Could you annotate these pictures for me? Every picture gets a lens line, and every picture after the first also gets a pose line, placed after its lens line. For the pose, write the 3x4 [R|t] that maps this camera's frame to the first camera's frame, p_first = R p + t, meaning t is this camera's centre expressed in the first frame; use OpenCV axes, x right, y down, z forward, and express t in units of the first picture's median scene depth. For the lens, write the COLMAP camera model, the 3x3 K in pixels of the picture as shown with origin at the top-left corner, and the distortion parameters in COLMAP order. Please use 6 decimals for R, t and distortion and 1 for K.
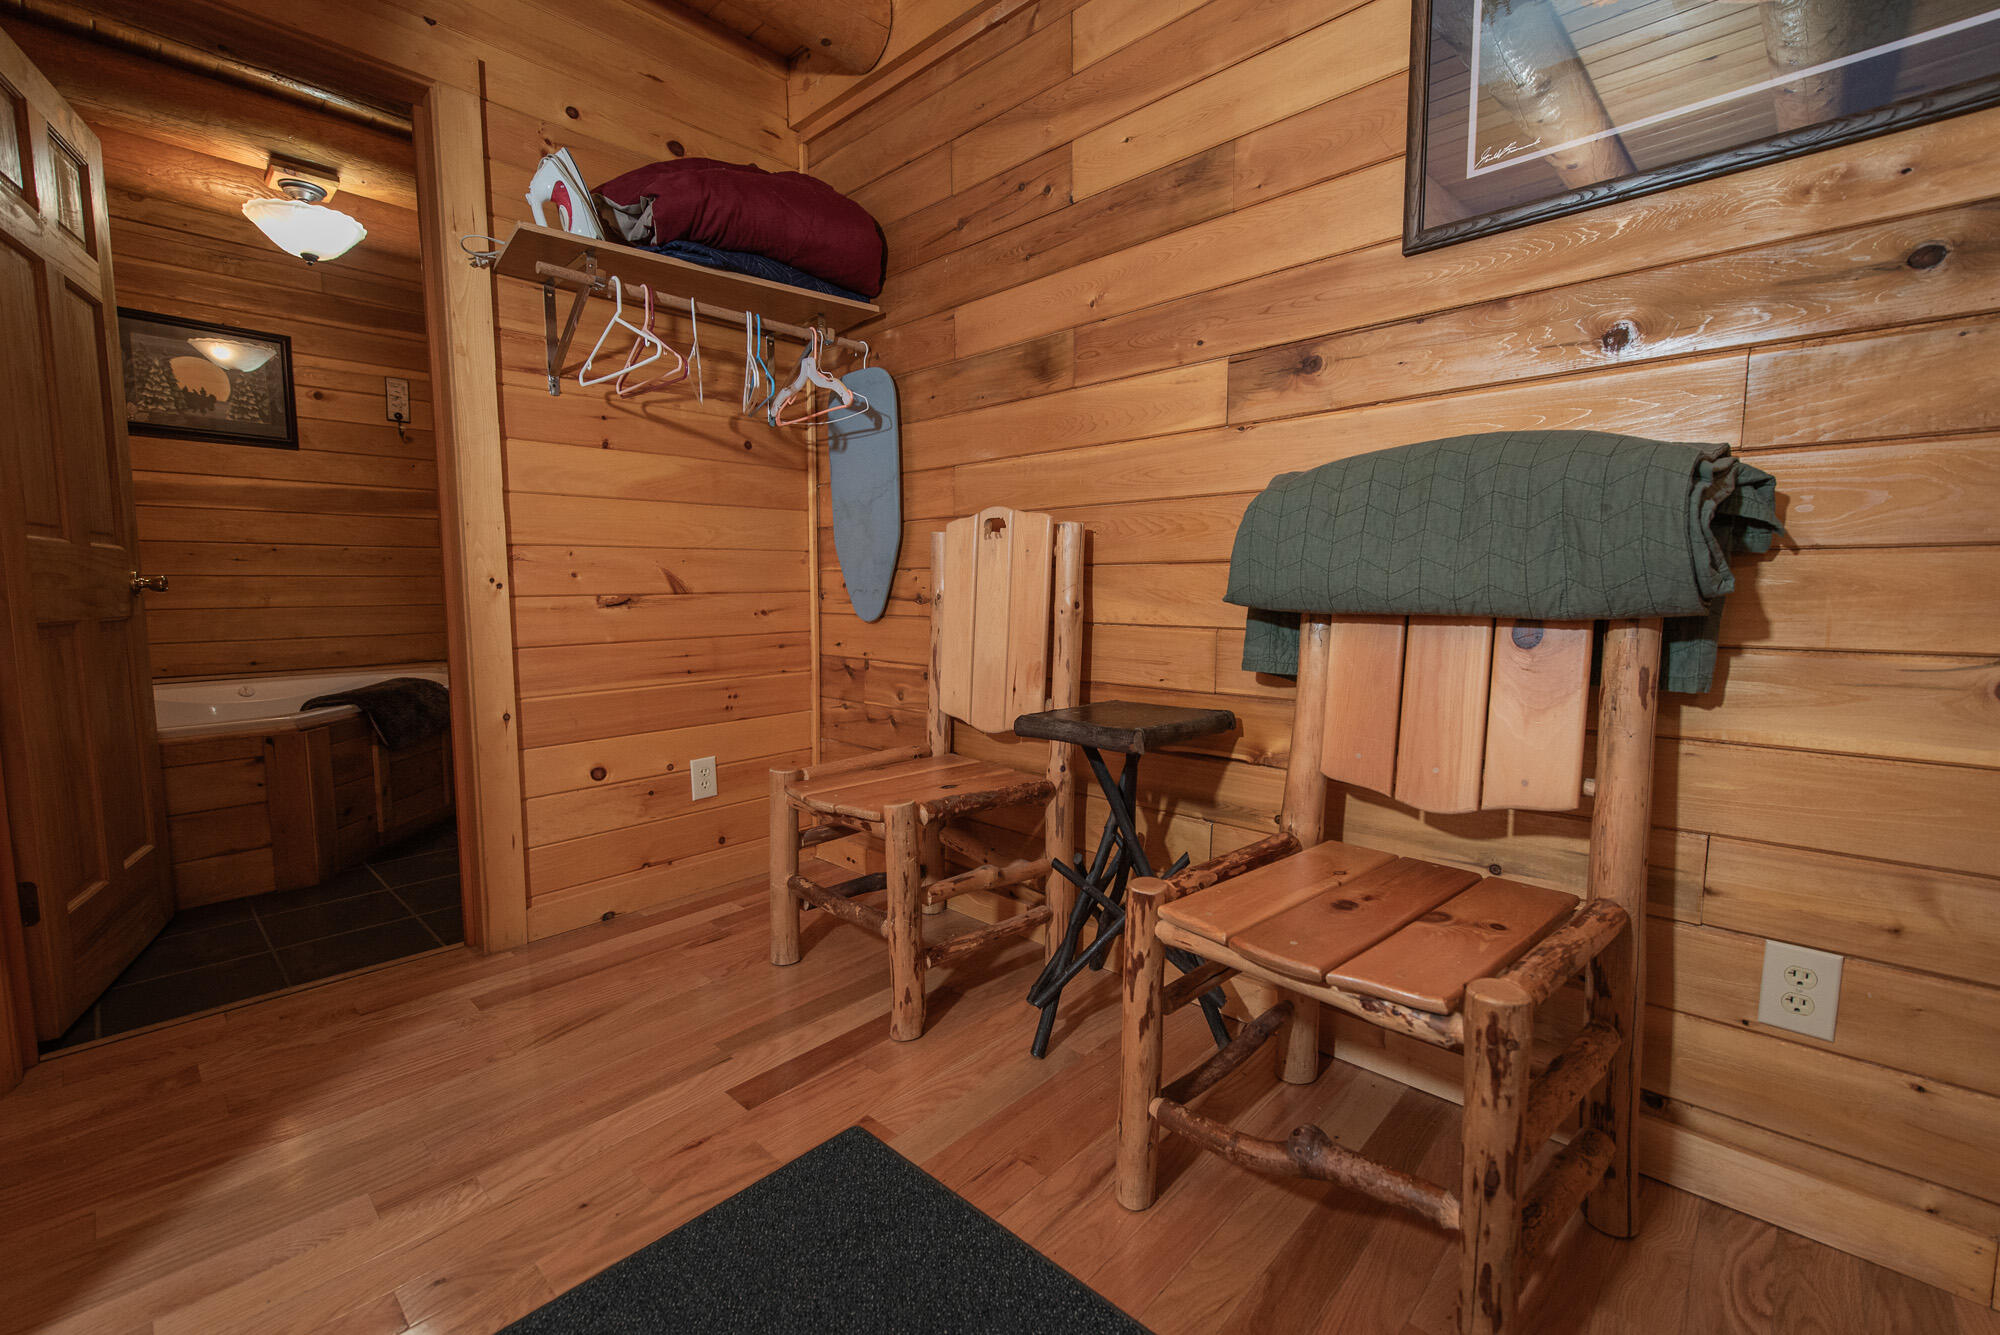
lens RADIAL K [[859.9, 0, 1008.0], [0, 859.9, 681.1], [0, 0, 1]] dist [0.001555, 0.000078]
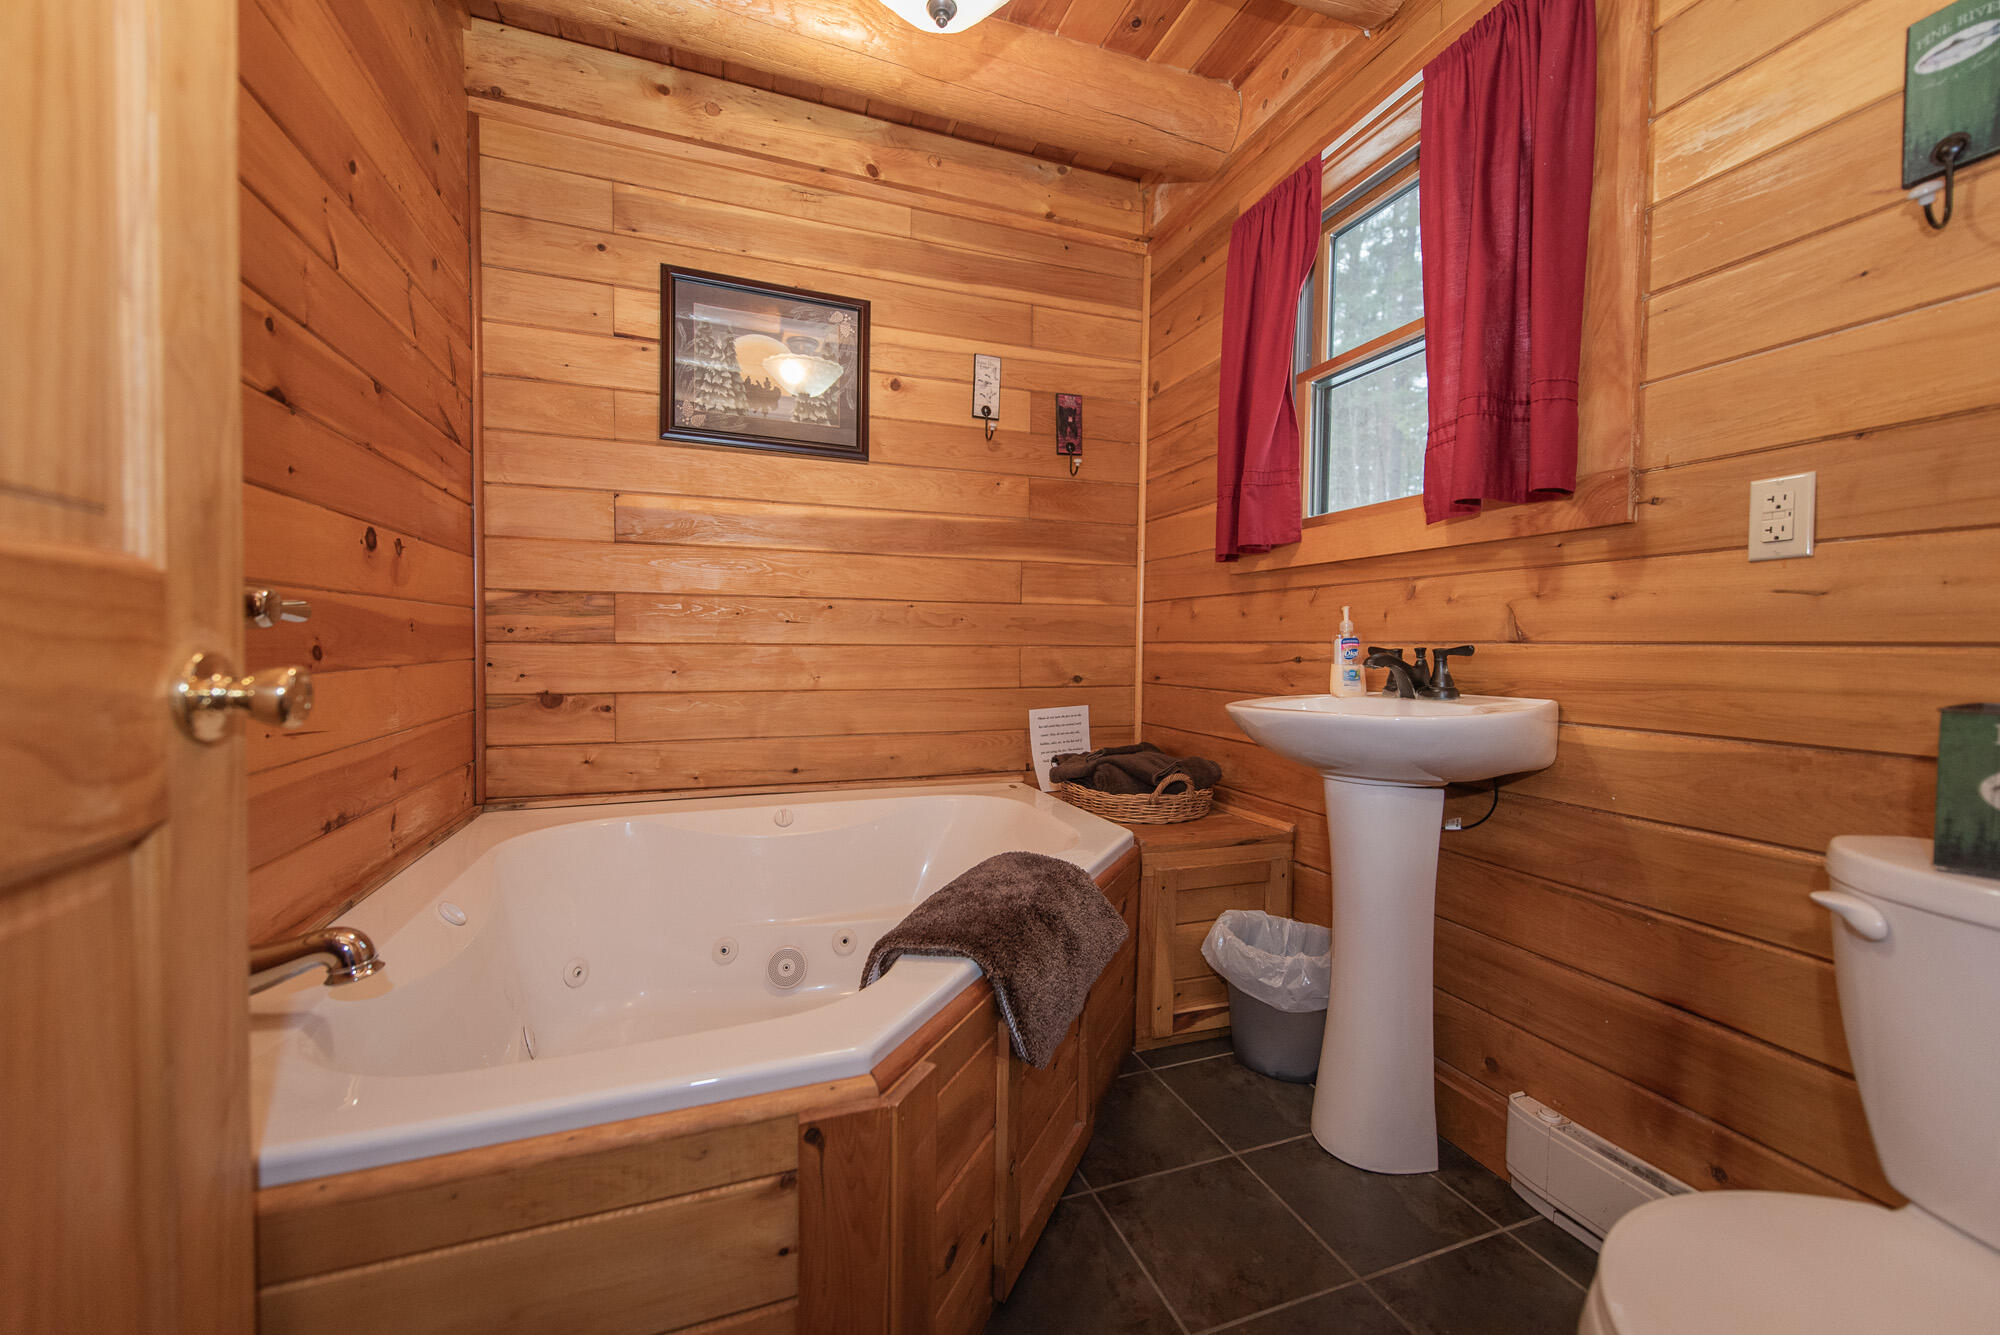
lens RADIAL K [[758.5, 0, 981.0], [0, 758.5, 670.1], [0, 0, 1]] dist [0.009188, -0.002731]
pose [[0.886358, 0.019748, -0.462579, -0.471601], [-0.055909, 0.996344, -0.064595, -0.071499], [0.459612, 0.083117, 0.884222, 0.531933]]
